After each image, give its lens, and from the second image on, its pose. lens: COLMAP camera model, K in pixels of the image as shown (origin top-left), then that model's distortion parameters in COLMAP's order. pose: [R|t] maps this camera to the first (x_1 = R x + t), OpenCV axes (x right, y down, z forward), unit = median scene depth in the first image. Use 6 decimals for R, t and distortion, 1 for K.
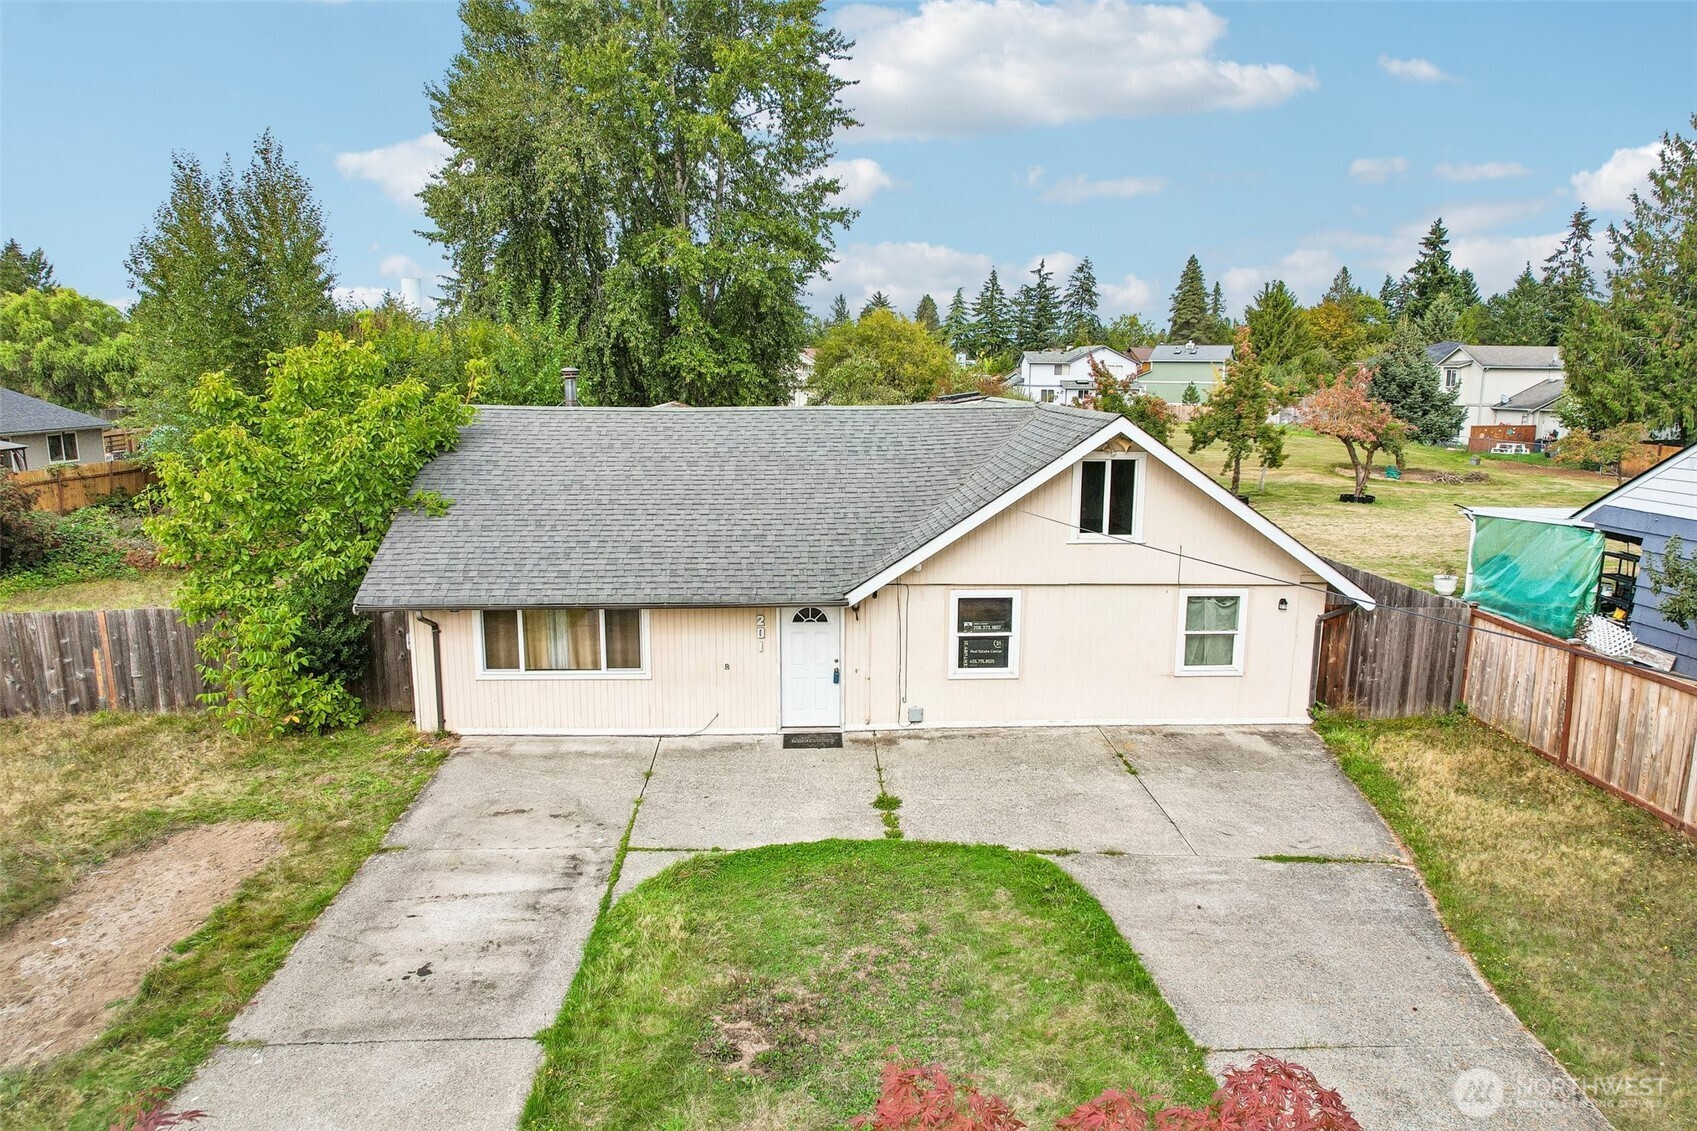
lens RADIAL K [[1096.8, 0, 861.3], [0, 1096.8, 567.2], [0, 0, 1]] dist [-0.083460, 0.078114]
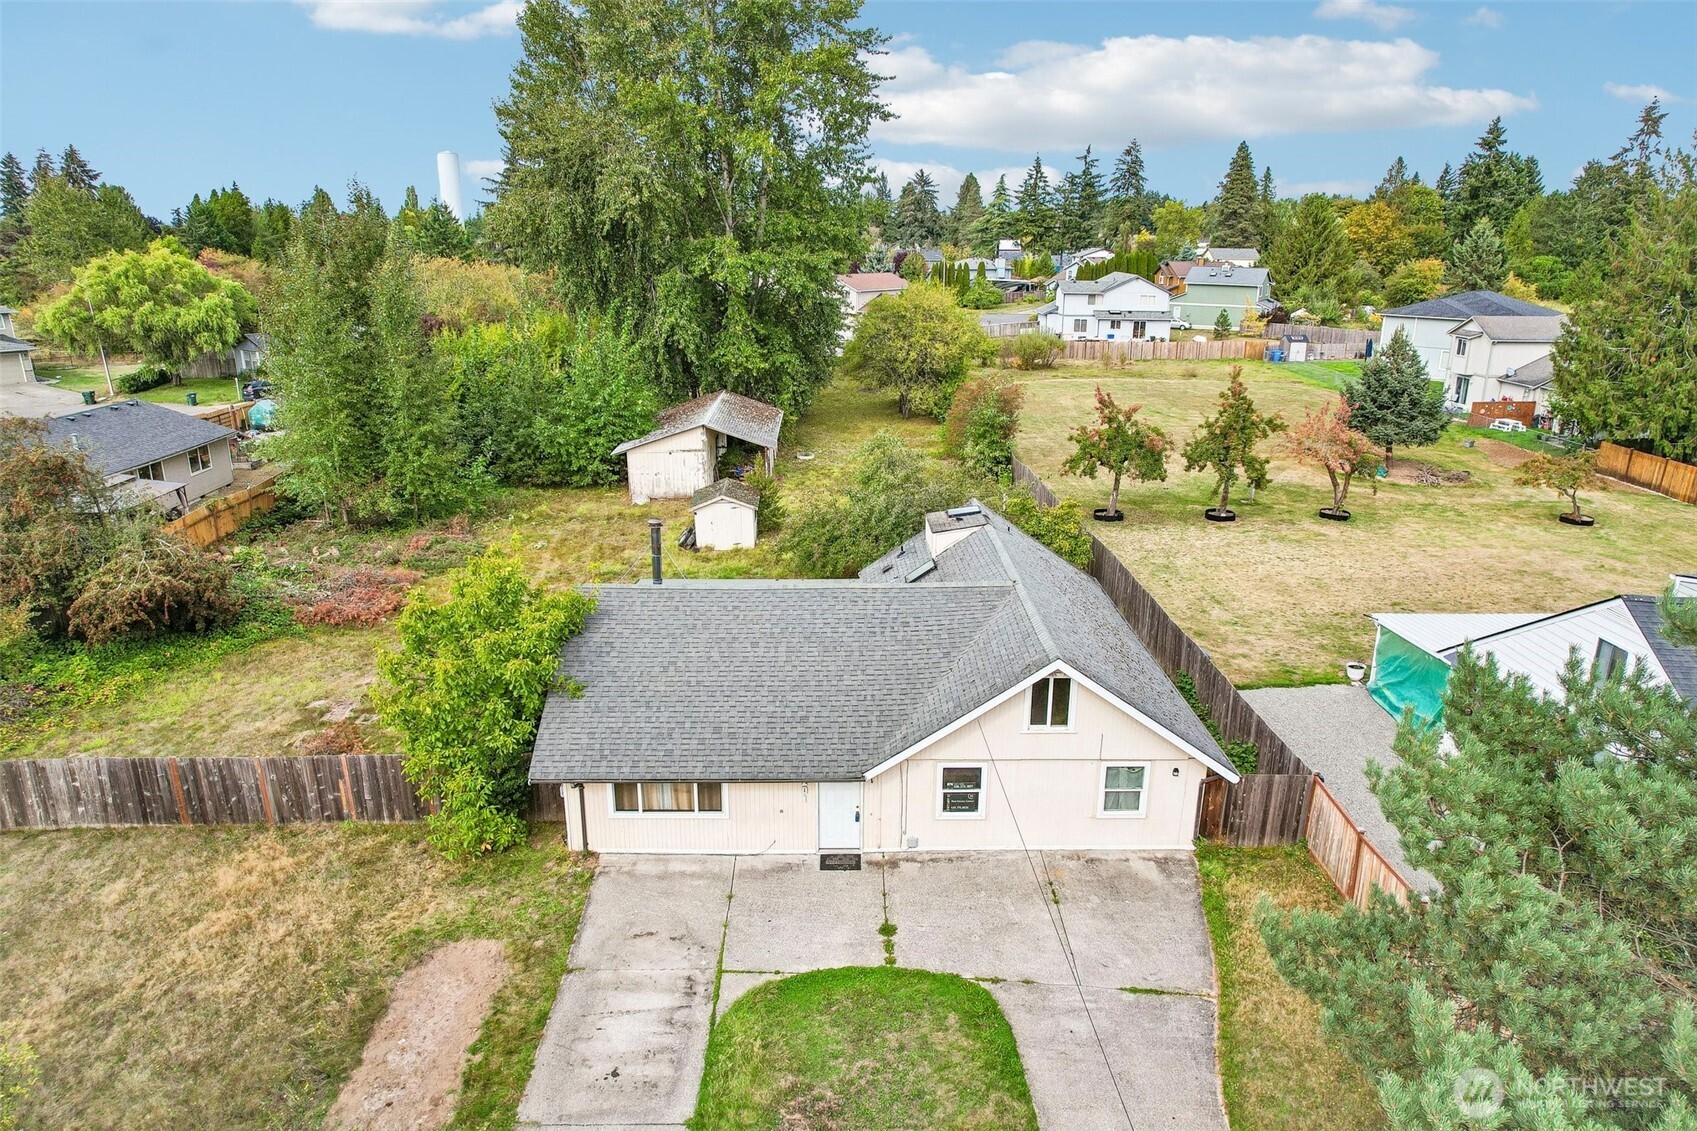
lens RADIAL K [[1096.8, 0, 861.3], [0, 1096.8, 567.2], [0, 0, 1]] dist [-0.083460, 0.078114]
pose [[0.999293, 0.012774, -0.035371, 0.028697], [-0.008429, 0.992696, 0.120350, -0.397178], [0.036650, -0.119967, 0.992101, -0.380210]]
